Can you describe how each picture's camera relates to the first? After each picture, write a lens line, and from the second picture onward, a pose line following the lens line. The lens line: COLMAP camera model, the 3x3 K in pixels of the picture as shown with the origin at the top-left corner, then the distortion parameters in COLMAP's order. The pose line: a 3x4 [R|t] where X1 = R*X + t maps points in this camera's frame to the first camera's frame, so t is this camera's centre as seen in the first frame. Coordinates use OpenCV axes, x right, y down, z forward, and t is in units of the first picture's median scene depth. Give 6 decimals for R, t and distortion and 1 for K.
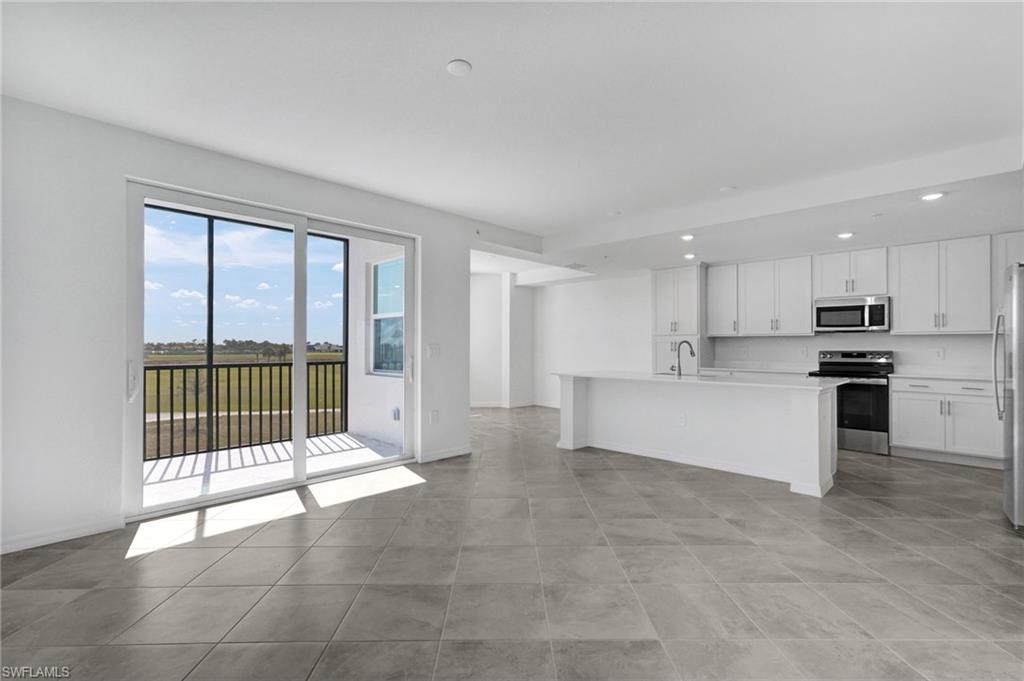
lens RADIAL K [[462.3, 0, 511.4], [0, 462.3, 344.2], [0, 0, 1]] dist [0.002241, 0.000213]
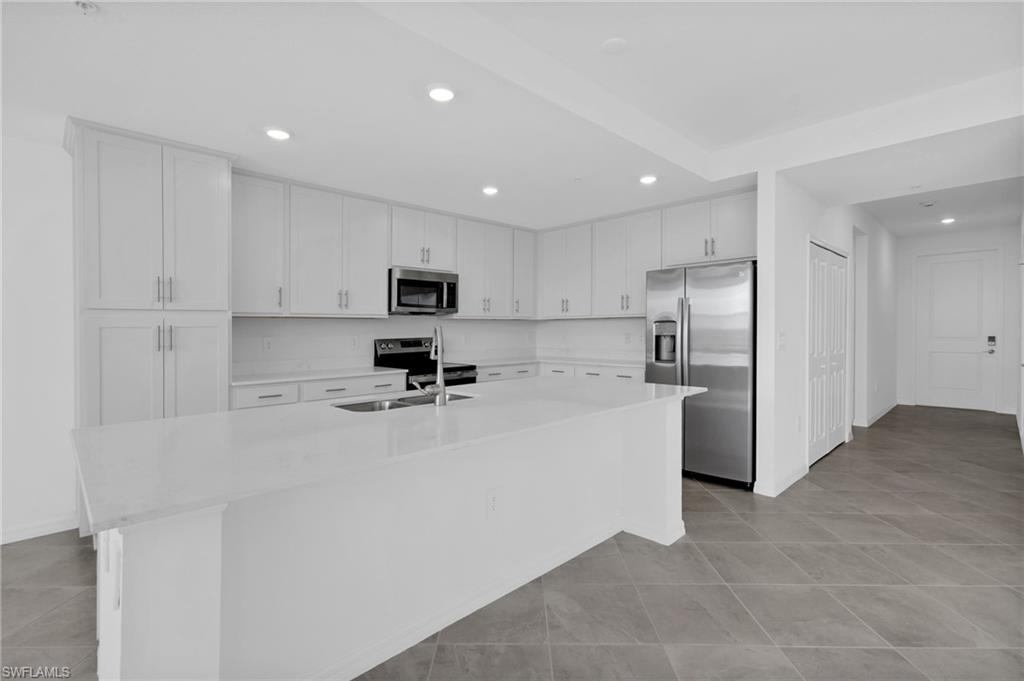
lens RADIAL K [[471.6, 0, 512.0], [0, 471.6, 332.4], [0, 0, 1]] dist [0.004621, 0.000294]
pose [[0.030393, -0.013790, 0.999443, -0.077085], [-0.000068, 0.999905, 0.013798, -0.007173], [-0.999538, -0.000487, 0.030389, 0.902321]]
